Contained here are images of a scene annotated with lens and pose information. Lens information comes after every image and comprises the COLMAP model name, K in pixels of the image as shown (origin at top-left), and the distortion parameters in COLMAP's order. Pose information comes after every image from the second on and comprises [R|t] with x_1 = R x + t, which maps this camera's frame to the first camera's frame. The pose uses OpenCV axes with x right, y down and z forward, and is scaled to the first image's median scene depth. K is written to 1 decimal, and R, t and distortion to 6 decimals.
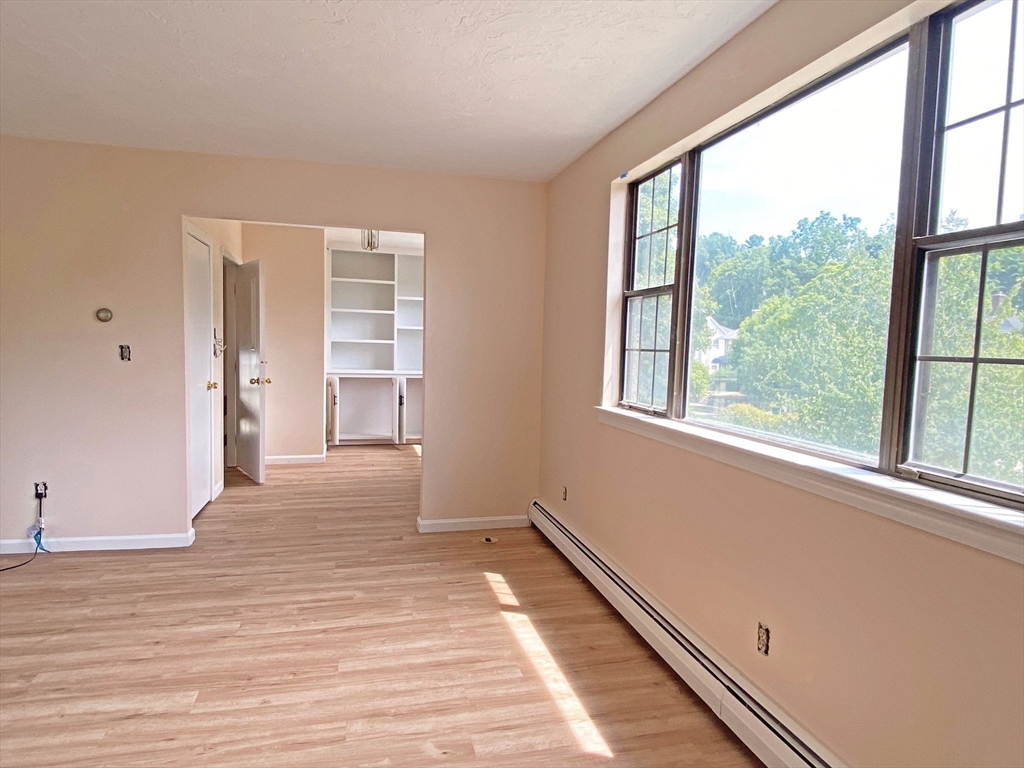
lens RADIAL K [[631.7, 0, 505.2], [0, 631.7, 387.2], [0, 0, 1]] dist [0.004214, -0.017175]
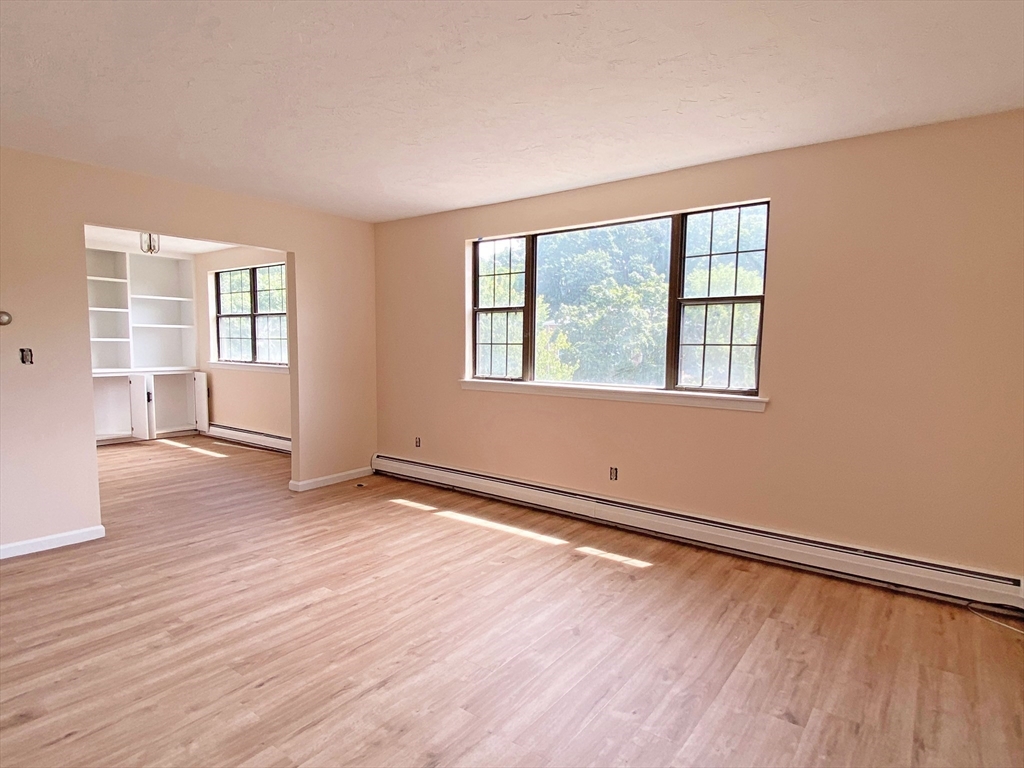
lens RADIAL K [[561.1, 0, 509.5], [0, 561.1, 384.3], [0, 0, 1]] dist [-0.006124, -0.008973]
pose [[0.777007, -0.060565, 0.626571, -0.661615], [0.051742, 0.998137, 0.032316, 0.003165], [-0.627361, 0.007311, 0.778694, -0.183117]]
